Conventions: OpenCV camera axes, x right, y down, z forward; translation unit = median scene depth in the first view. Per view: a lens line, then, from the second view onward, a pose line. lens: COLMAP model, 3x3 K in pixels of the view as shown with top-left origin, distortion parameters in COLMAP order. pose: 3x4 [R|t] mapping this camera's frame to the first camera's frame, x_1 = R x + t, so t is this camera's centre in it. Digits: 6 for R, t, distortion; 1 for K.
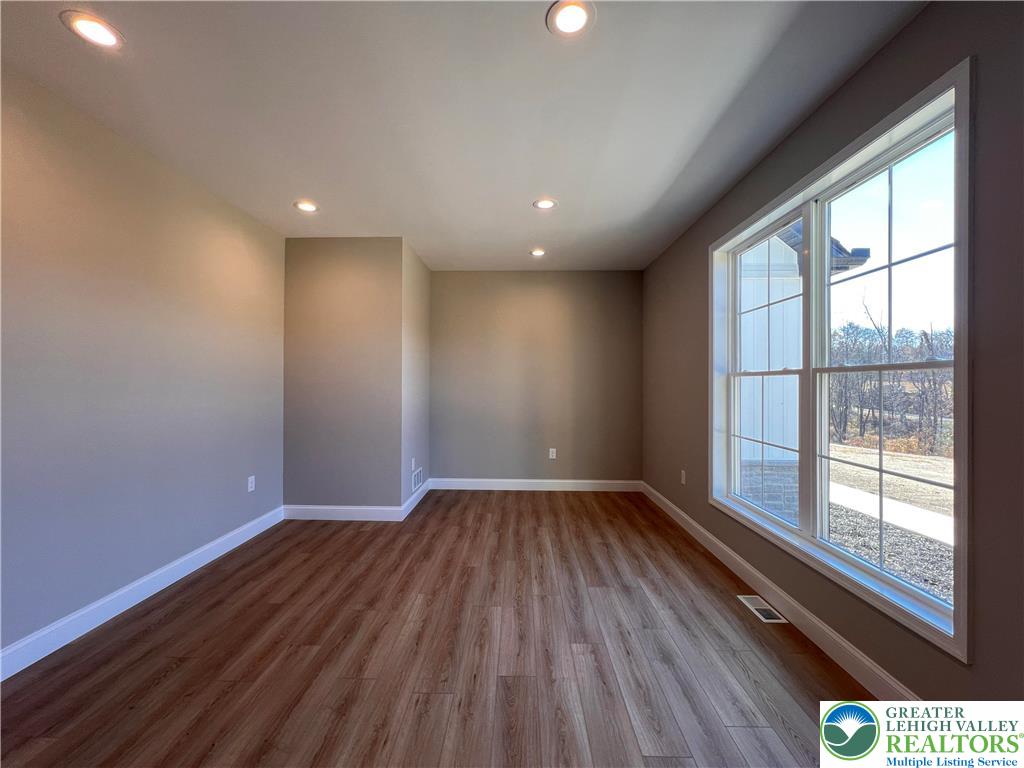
lens RADIAL K [[411.1, 0, 511.6], [0, 411.1, 384.0], [0, 0, 1]] dist [0.000090, 0.000021]
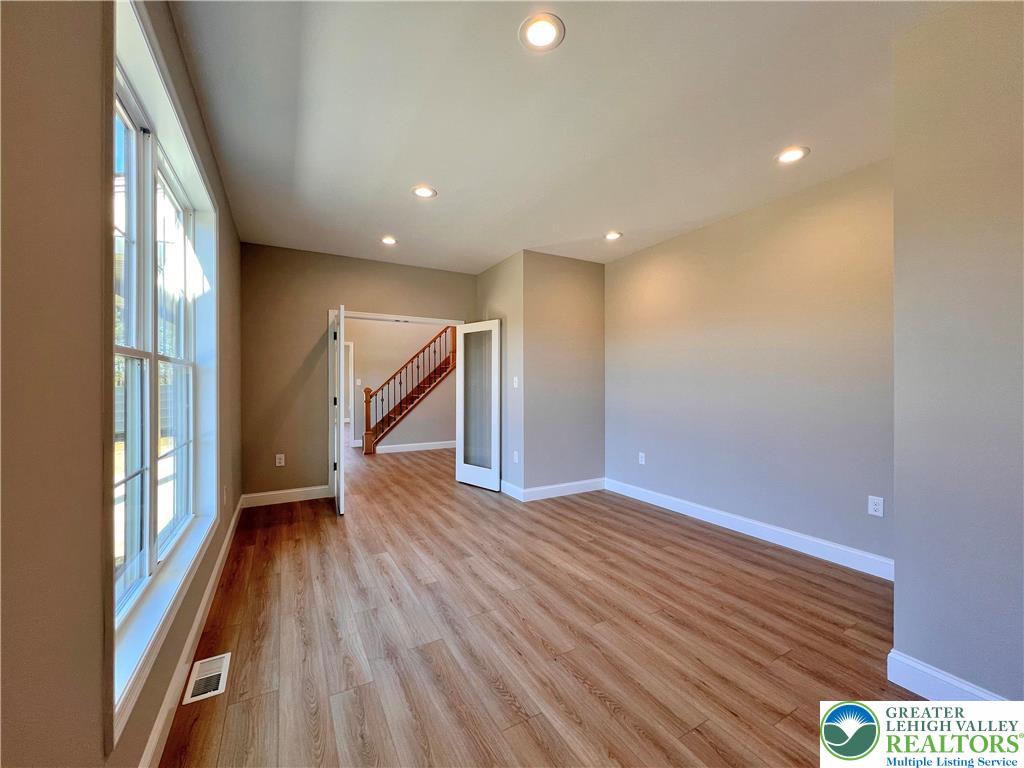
lens RADIAL K [[411.1, 0, 511.5], [0, 411.1, 384.9], [0, 0, 1]] dist [0.000090, 0.000021]
pose [[-0.863570, 0.000341, -0.504228, 0.492562], [0.001168, 0.999998, -0.001324, 0.020704], [0.504227, -0.001732, -0.863569, 1.854050]]
